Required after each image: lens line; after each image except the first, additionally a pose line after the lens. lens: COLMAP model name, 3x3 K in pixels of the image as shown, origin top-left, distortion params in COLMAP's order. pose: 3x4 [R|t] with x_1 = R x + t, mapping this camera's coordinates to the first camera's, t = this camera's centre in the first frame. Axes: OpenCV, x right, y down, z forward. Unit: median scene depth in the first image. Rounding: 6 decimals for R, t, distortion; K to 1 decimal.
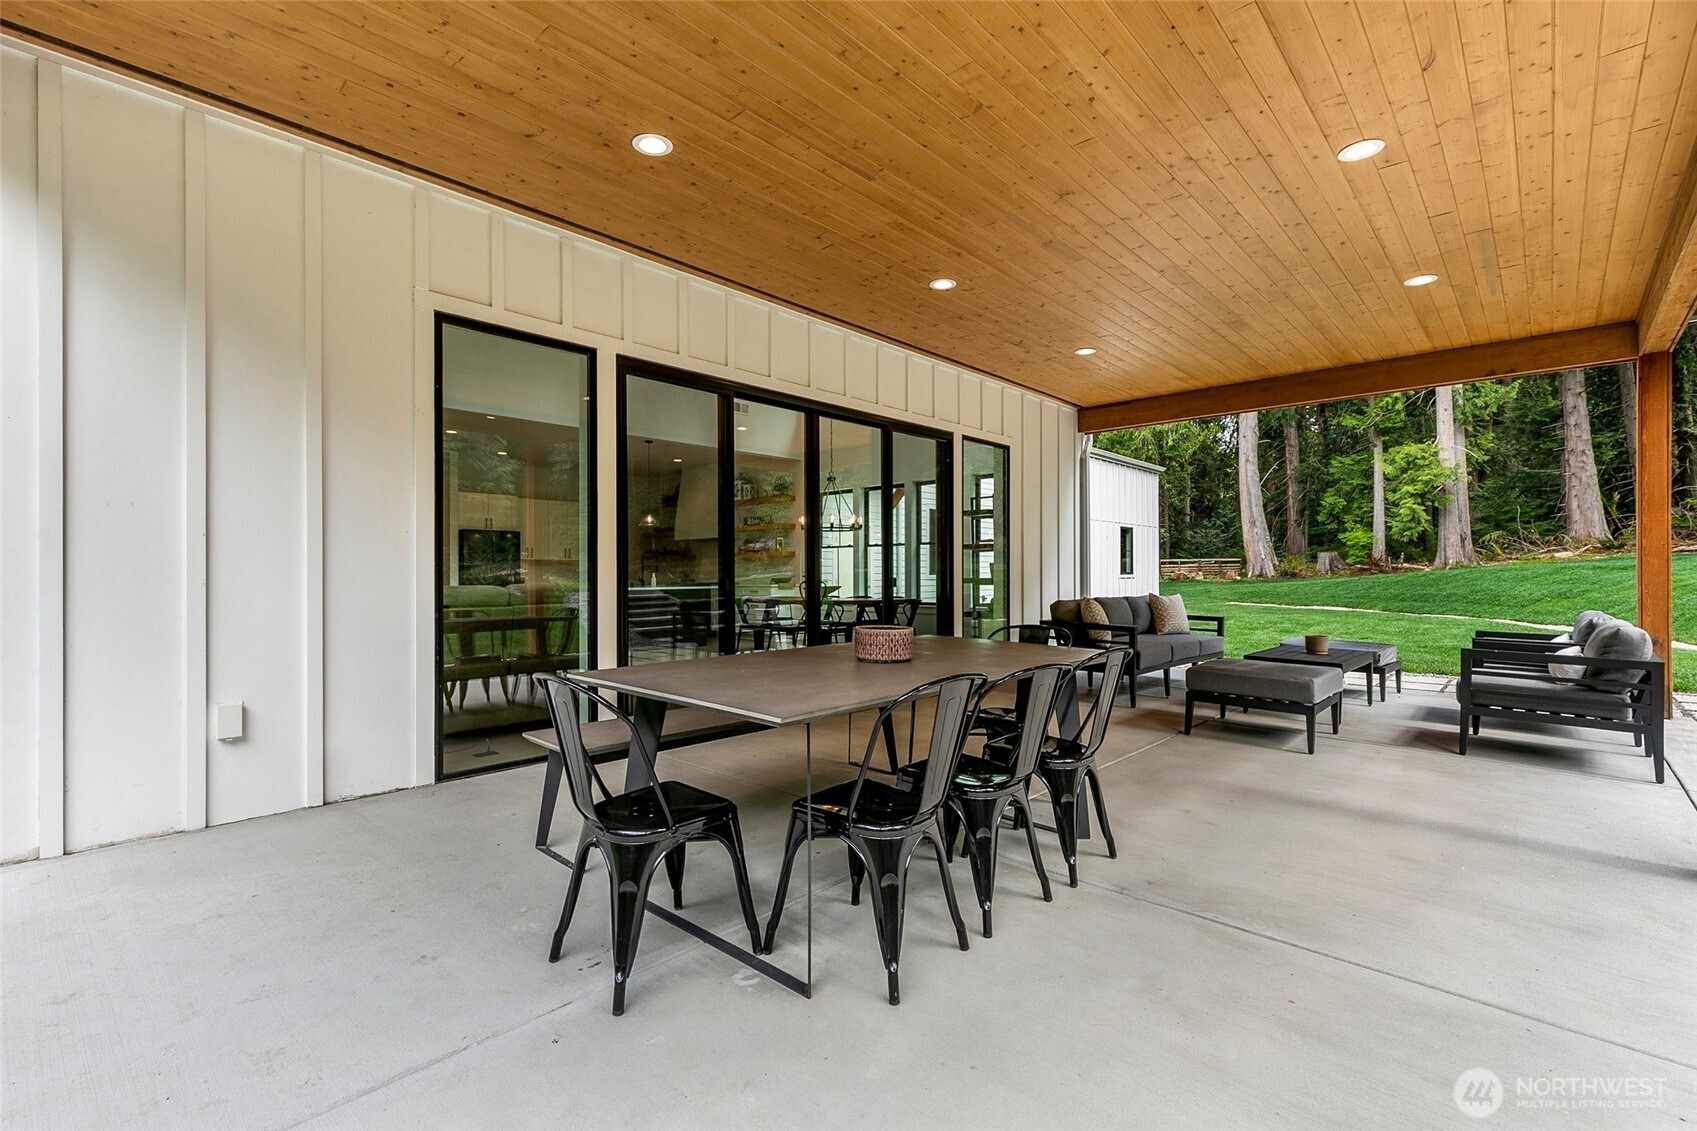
lens RADIAL K [[760.2, 0, 853.3], [0, 760.2, 573.0], [0, 0, 1]] dist [0.011187, -0.002054]
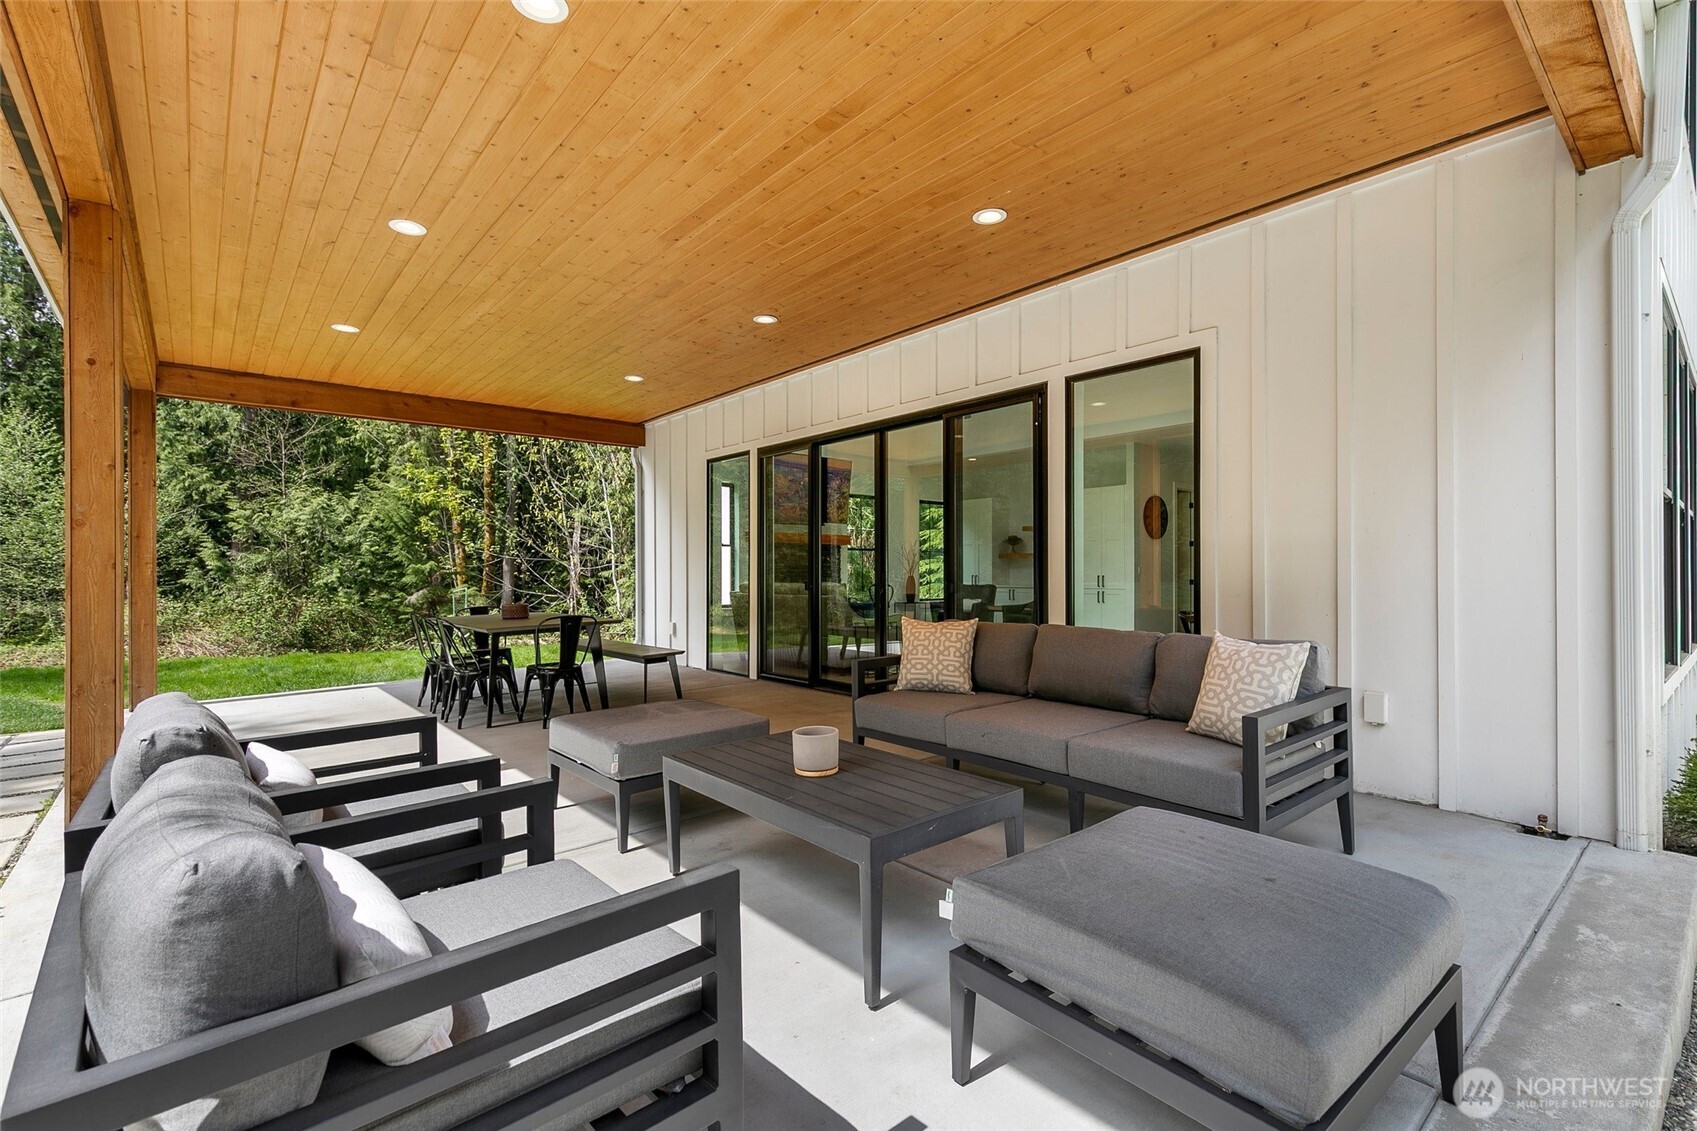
lens RADIAL K [[760.2, 0, 864.5], [0, 760.2, 570.2], [0, 0, 1]] dist [0.011187, -0.002054]
pose [[-0.108704, -0.005239, -0.994060, 1.323574], [0.006905, 0.999958, -0.006025, -0.000076], [0.994050, -0.007519, -0.108663, 1.370441]]
